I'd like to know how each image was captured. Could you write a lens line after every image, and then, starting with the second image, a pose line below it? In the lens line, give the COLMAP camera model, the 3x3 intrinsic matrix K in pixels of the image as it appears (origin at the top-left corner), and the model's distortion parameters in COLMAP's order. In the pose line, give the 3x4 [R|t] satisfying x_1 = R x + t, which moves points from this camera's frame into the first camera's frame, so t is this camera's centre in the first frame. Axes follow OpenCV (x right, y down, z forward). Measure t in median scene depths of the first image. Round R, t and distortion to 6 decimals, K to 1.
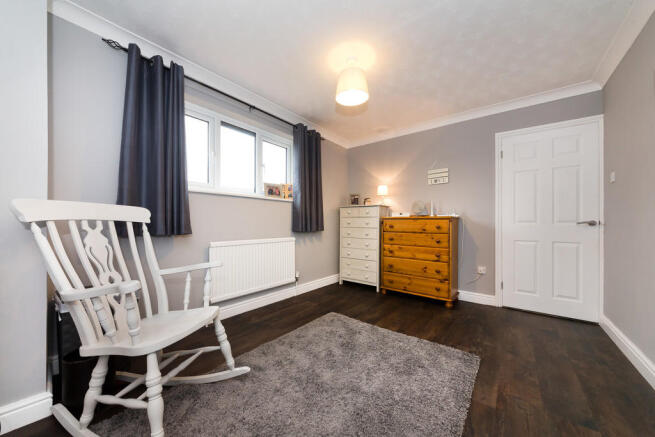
lens RADIAL K [[228.0, 0, 325.4], [0, 228.0, 221.8], [0, 0, 1]] dist [0.000409, 0.000070]
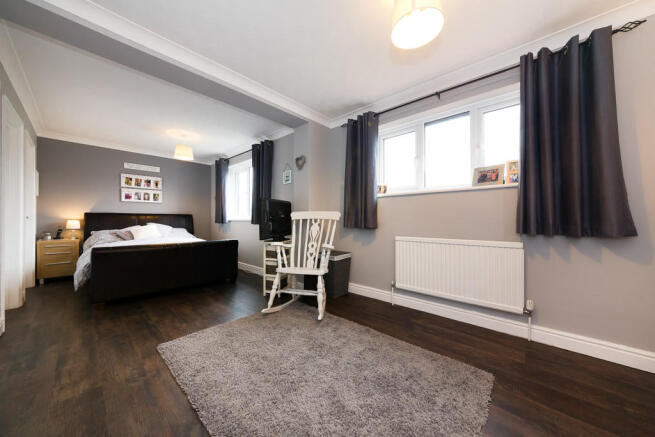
lens RADIAL K [[228.4, 0, 327.5], [0, 228.4, 218.5], [0, 0, 1]] dist [-0.000579, -0.000053]
pose [[-0.041063, -0.008735, -0.999118, 0.607539], [0.005800, 0.999943, -0.008981, 0.004875], [0.999140, -0.006163, -0.041010, 0.593048]]
